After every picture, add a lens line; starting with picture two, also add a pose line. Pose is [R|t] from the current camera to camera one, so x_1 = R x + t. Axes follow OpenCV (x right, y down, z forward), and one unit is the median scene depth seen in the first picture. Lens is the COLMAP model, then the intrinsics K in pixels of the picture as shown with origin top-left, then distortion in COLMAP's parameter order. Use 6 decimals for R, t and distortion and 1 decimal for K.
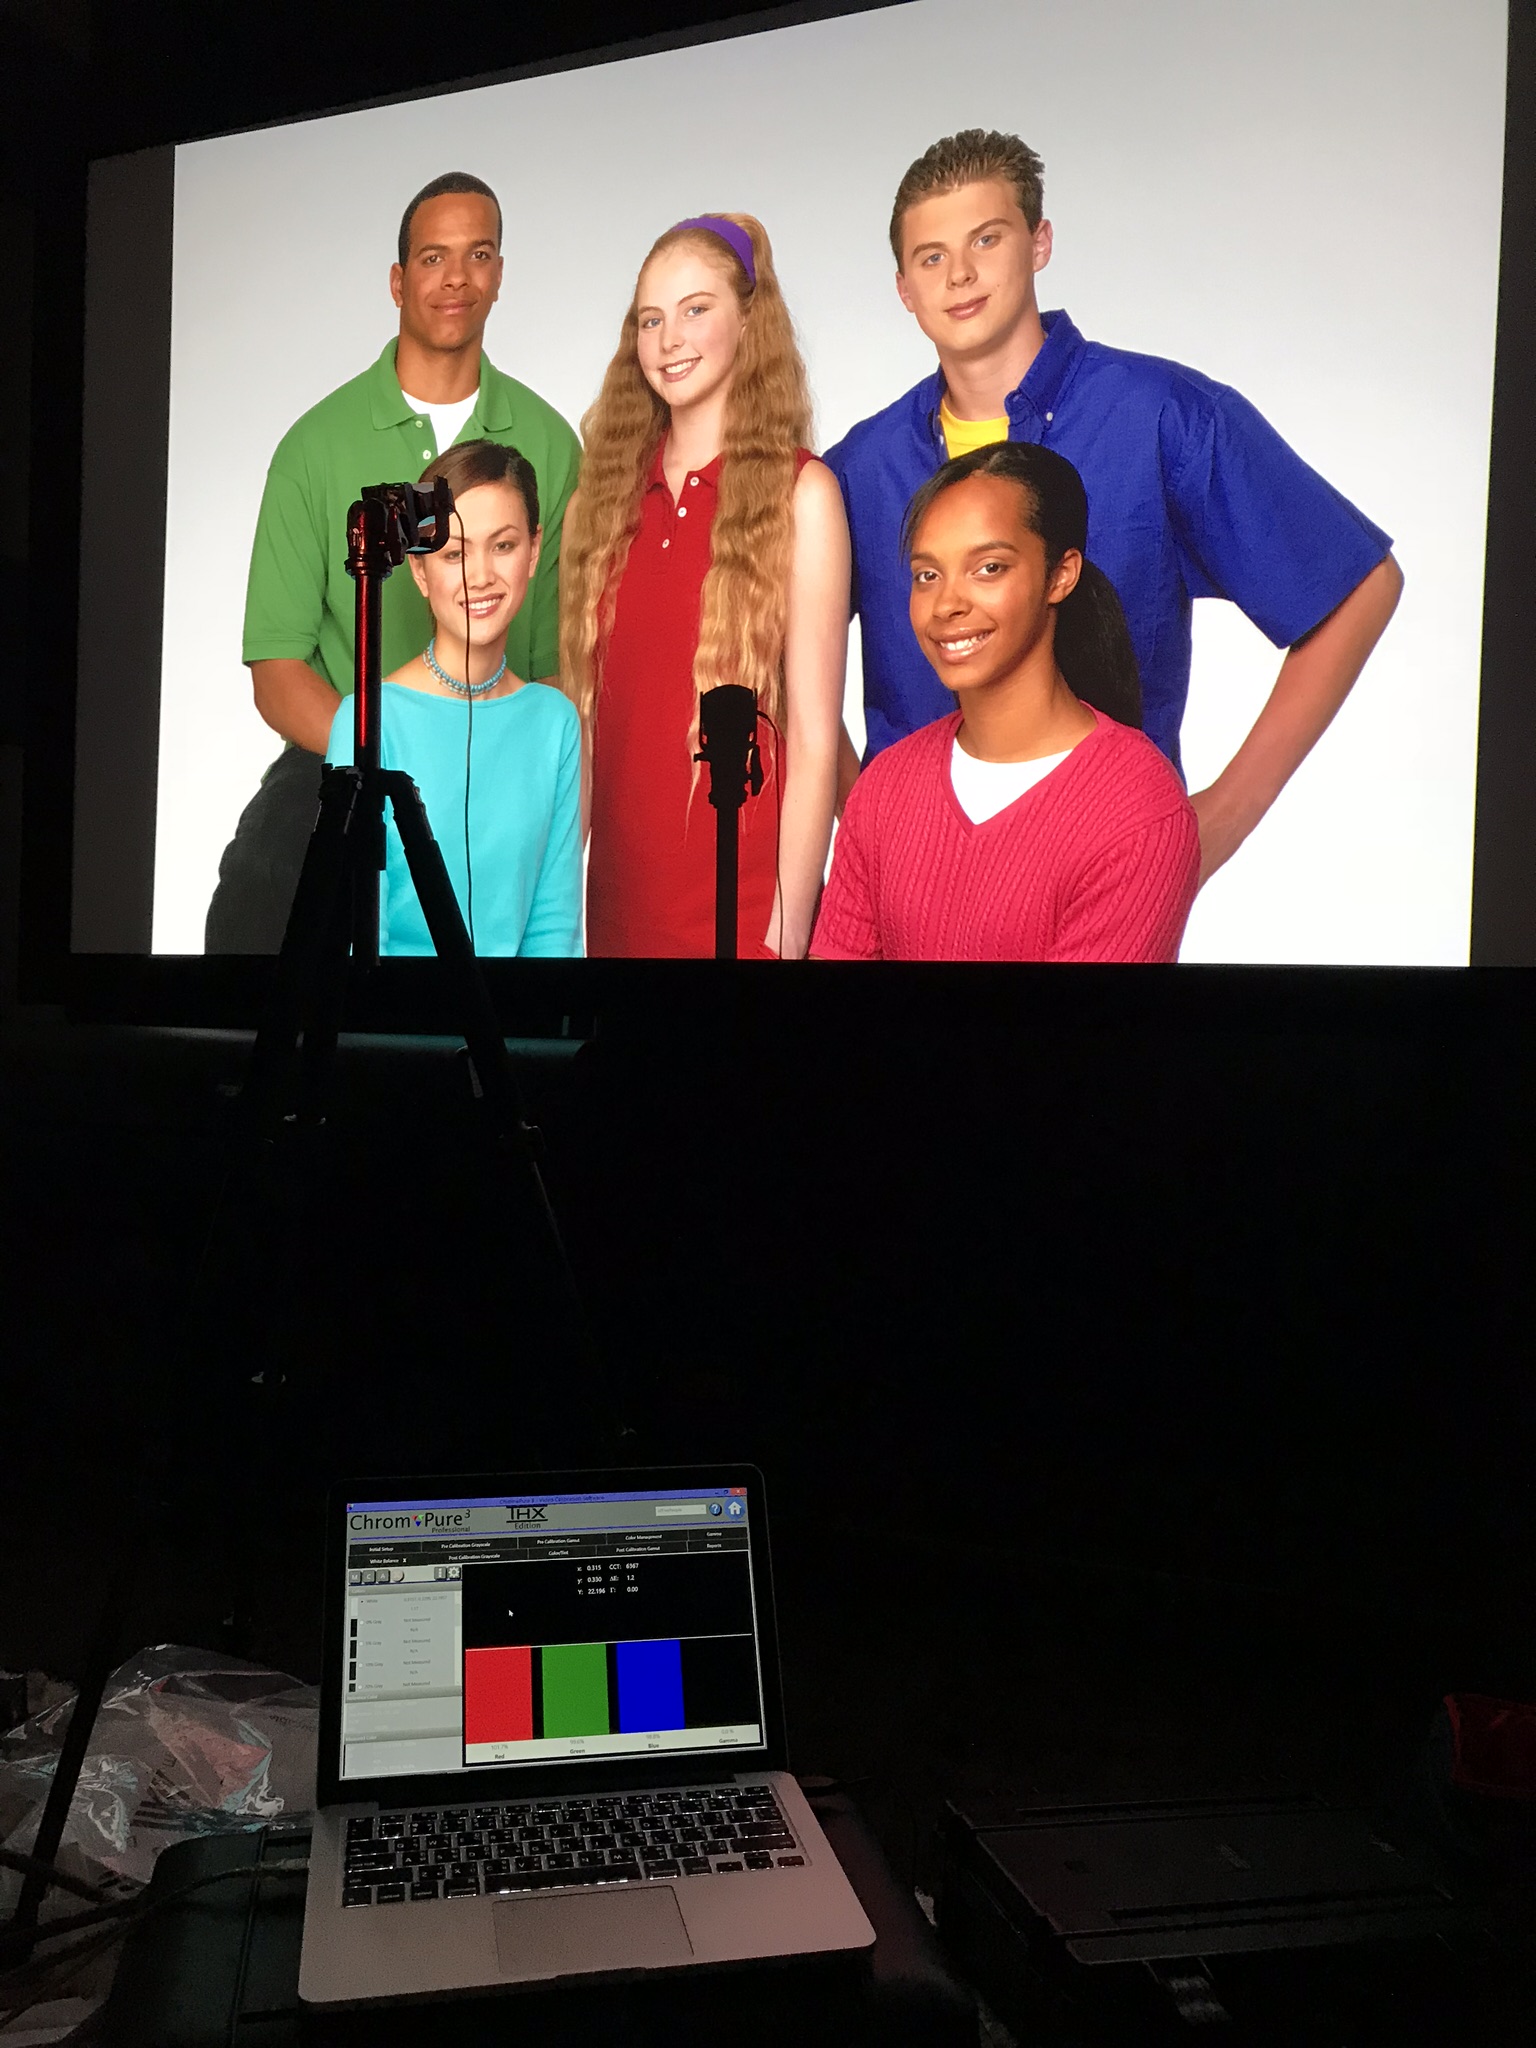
lens RADIAL K [[1761.5, 0, 768.0], [0, 1761.5, 1024.0], [0, 0, 1]] dist [0.074238, 0.001791]
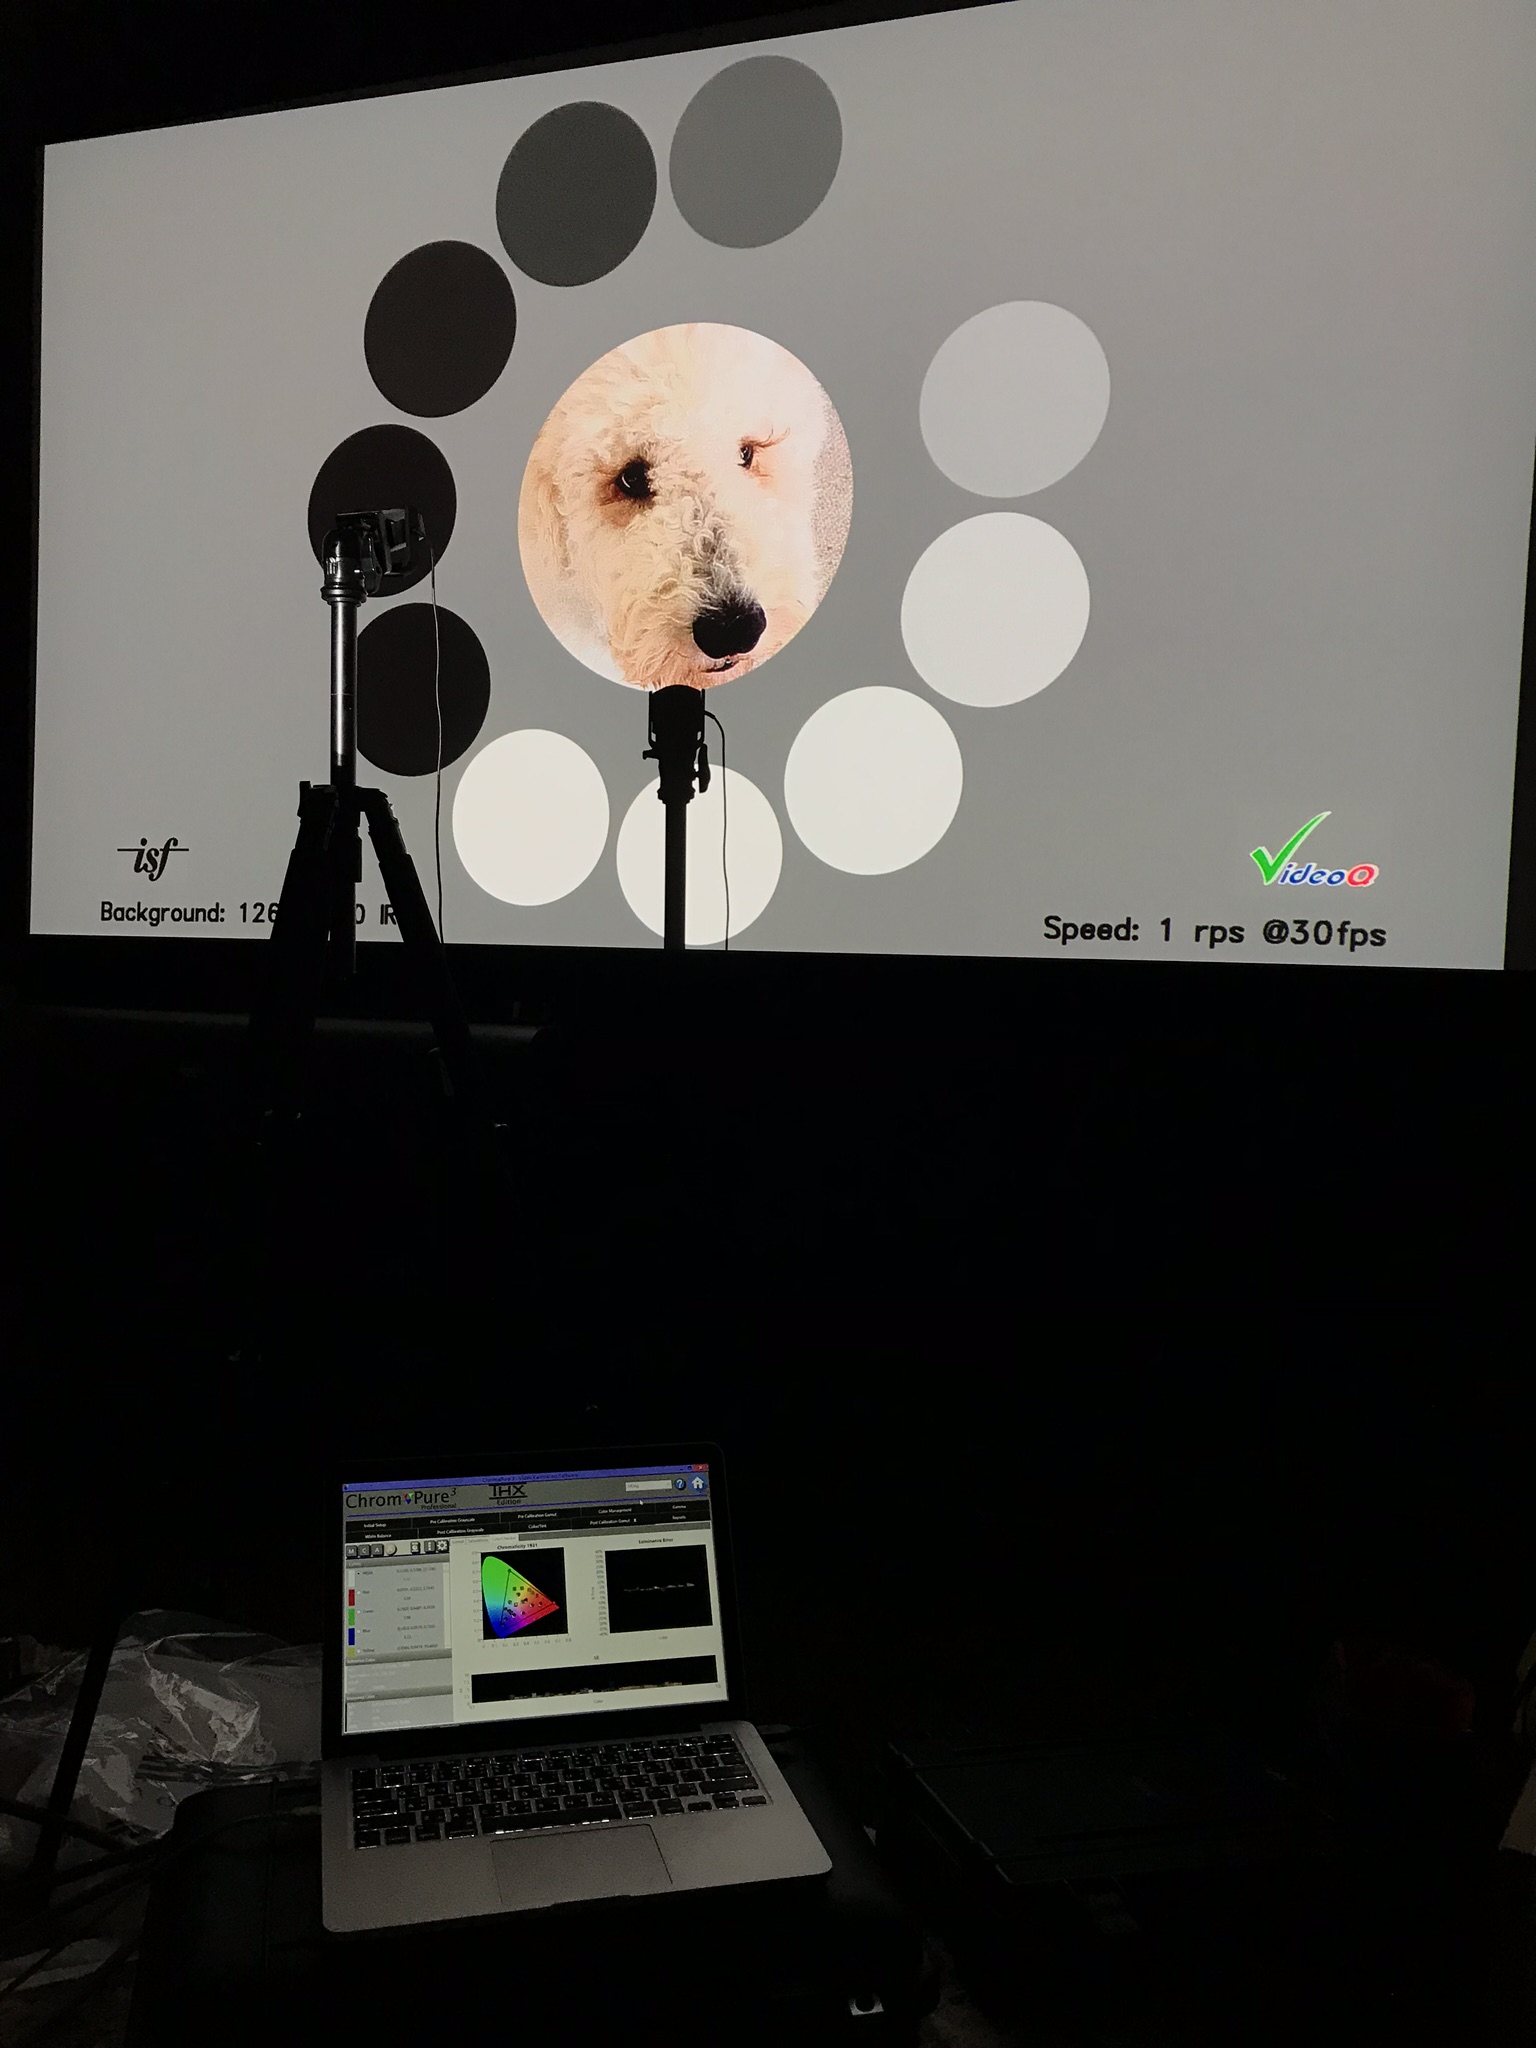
lens RADIAL K [[1761.5, 0, 768.0], [0, 1761.5, 1024.0], [0, 0, 1]] dist [0.074238, 0.001791]
pose [[0.999105, 0.001350, 0.042266, -0.025096], [-0.002584, 0.999572, 0.029152, -0.047261], [-0.042209, -0.029235, 0.998681, -0.095361]]
